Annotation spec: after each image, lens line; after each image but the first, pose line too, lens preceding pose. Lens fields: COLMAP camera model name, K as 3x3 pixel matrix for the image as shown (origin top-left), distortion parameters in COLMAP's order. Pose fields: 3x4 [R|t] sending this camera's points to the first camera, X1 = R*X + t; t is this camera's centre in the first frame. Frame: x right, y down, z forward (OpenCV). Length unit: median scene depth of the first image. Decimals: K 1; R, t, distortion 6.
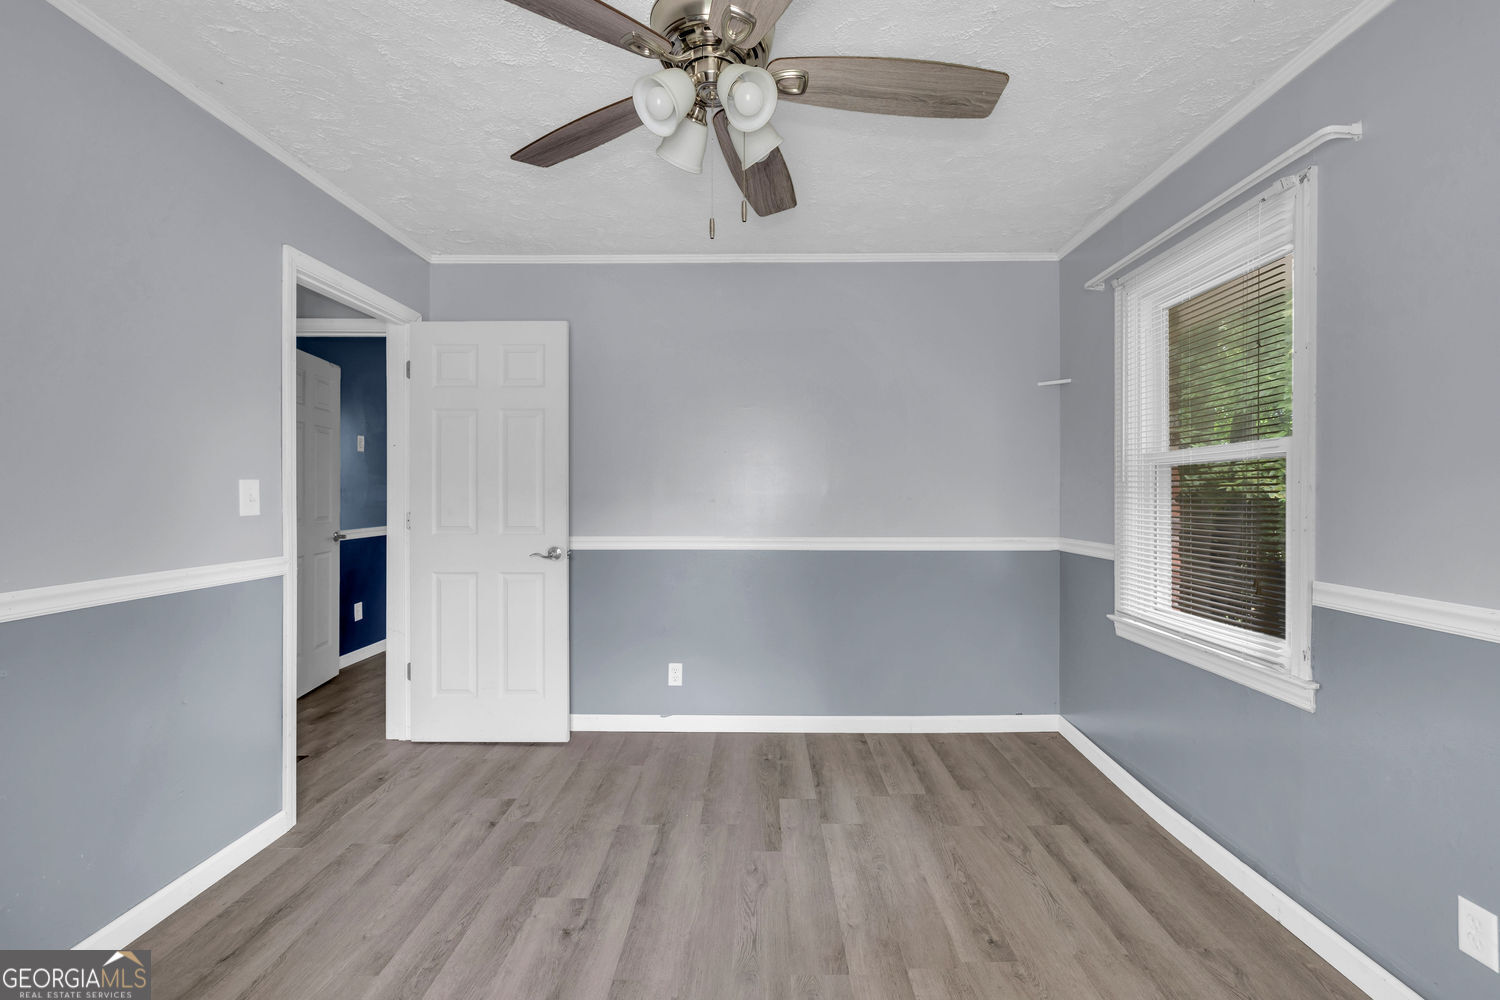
lens RADIAL K [[645.7, 0, 757.9], [0, 645.7, 492.4], [0, 0, 1]] dist [-0.000300, 0.000073]
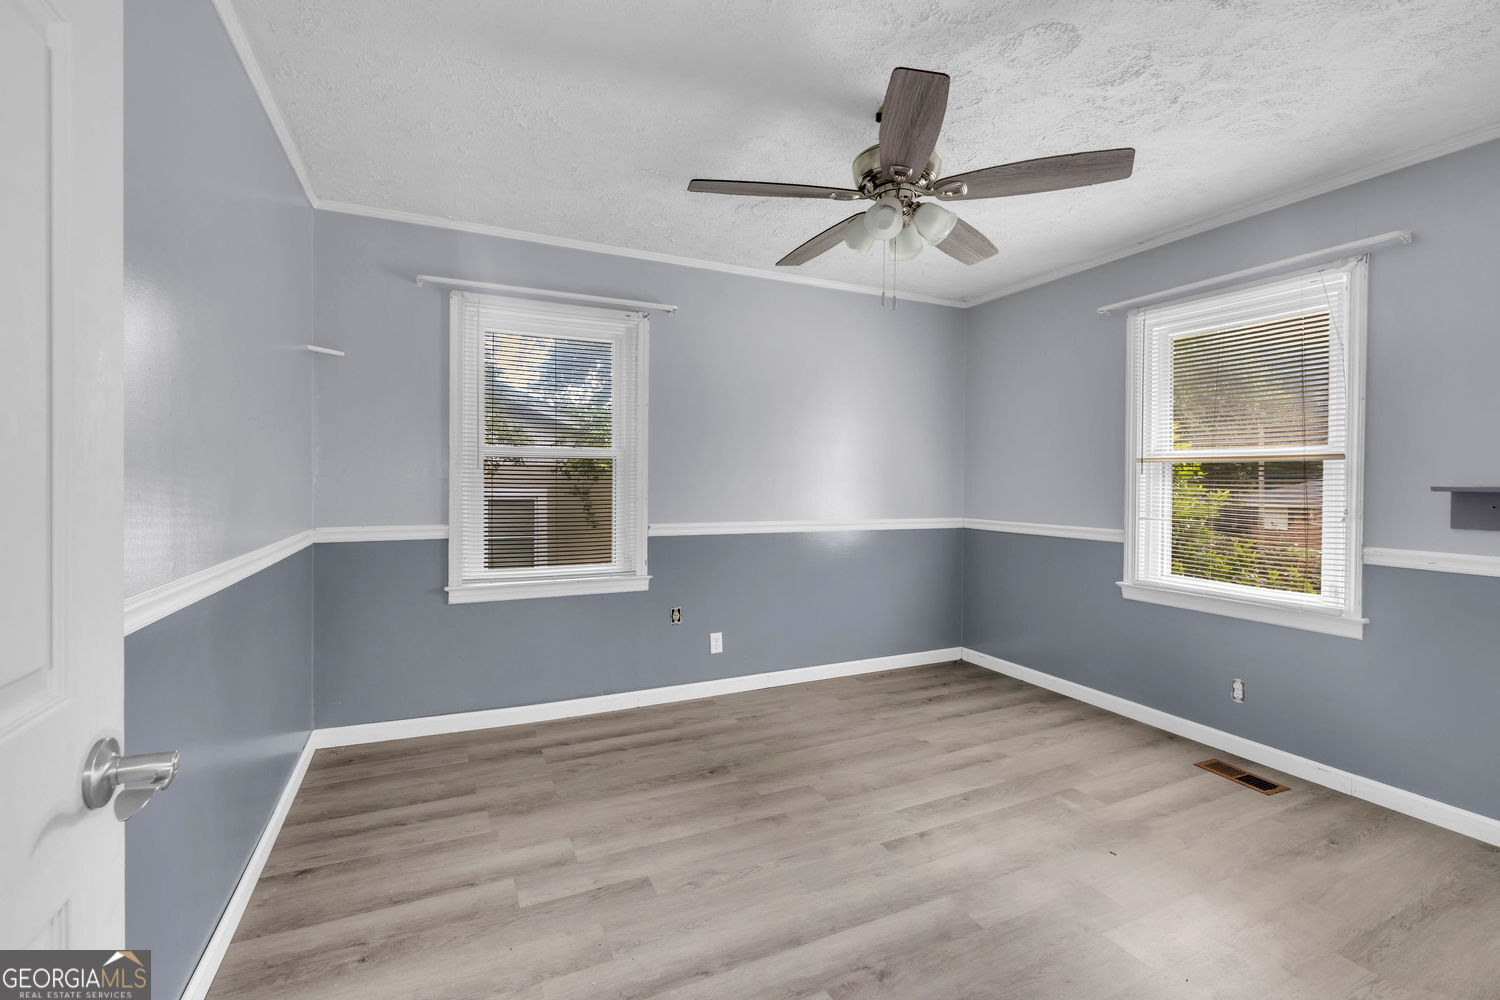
lens RADIAL K [[634.5, 0, 721.3], [0, 634.5, 493.2], [0, 0, 1]] dist [-0.001682, -0.000287]
pose [[-0.411086, -0.018217, 0.911415, -0.803569], [-0.010852, 0.999827, 0.015089, 0.005880], [-0.911532, -0.003688, -0.411212, 1.270942]]
